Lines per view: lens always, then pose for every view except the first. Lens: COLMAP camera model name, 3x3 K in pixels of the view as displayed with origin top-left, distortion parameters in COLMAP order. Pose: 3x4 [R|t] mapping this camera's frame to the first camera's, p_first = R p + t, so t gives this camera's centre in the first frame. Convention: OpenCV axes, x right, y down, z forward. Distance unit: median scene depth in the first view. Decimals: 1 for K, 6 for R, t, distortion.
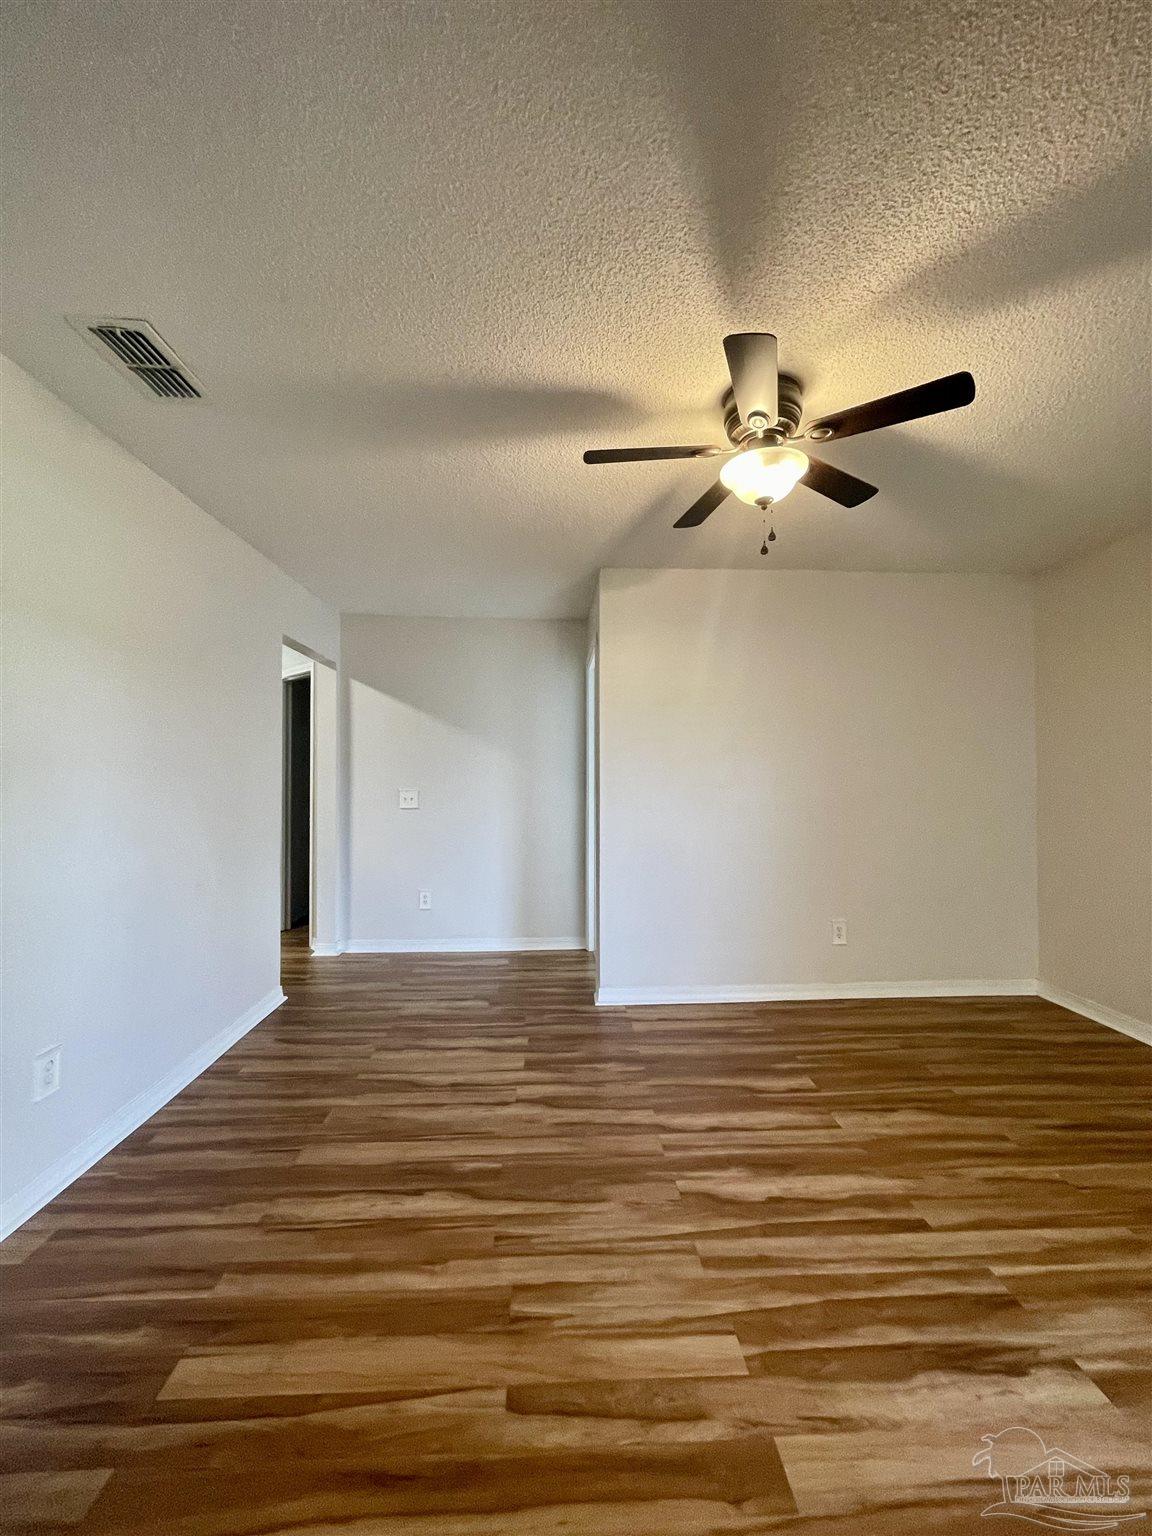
lens RADIAL K [[619.7, 0, 578.6], [0, 619.7, 764.6], [0, 0, 1]] dist [-0.004188, 0.004113]
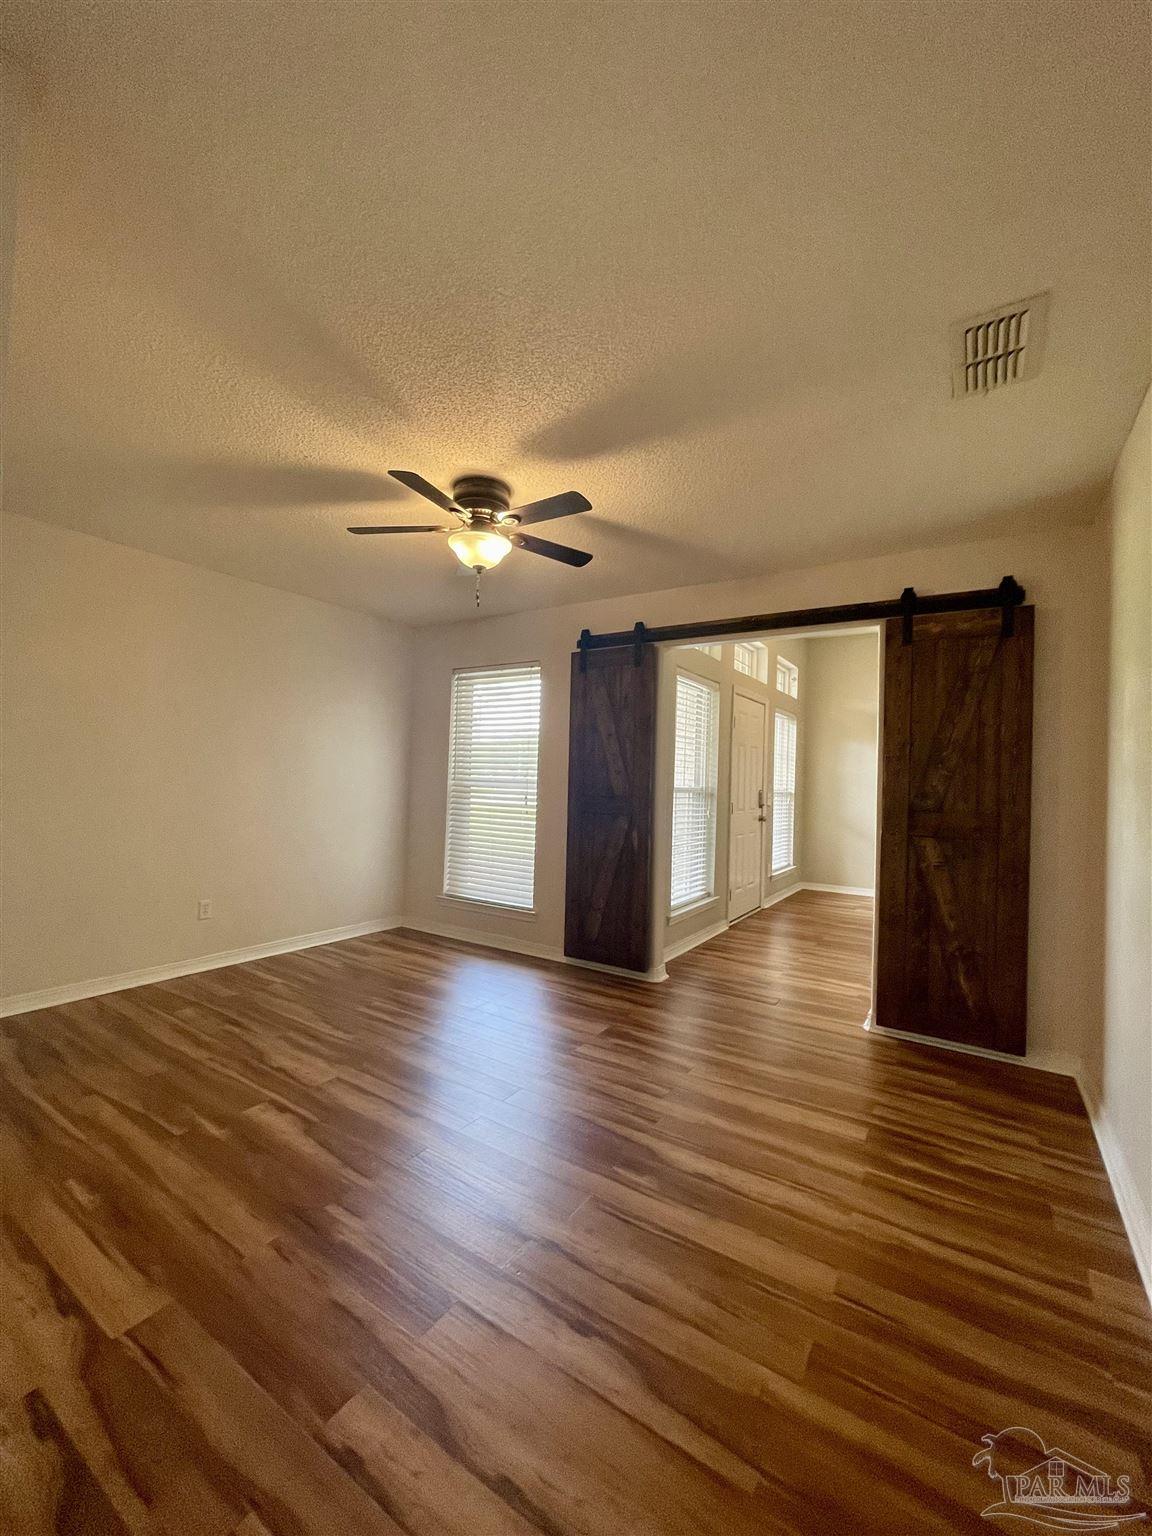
lens RADIAL K [[619.7, 0, 578.6], [0, 619.7, 764.6], [0, 0, 1]] dist [-0.004188, 0.004113]
pose [[-0.808638, -0.006755, 0.588267, -0.567875], [-0.037886, 0.998456, -0.040614, 0.046787], [-0.587085, -0.055129, -0.807646, 1.618251]]
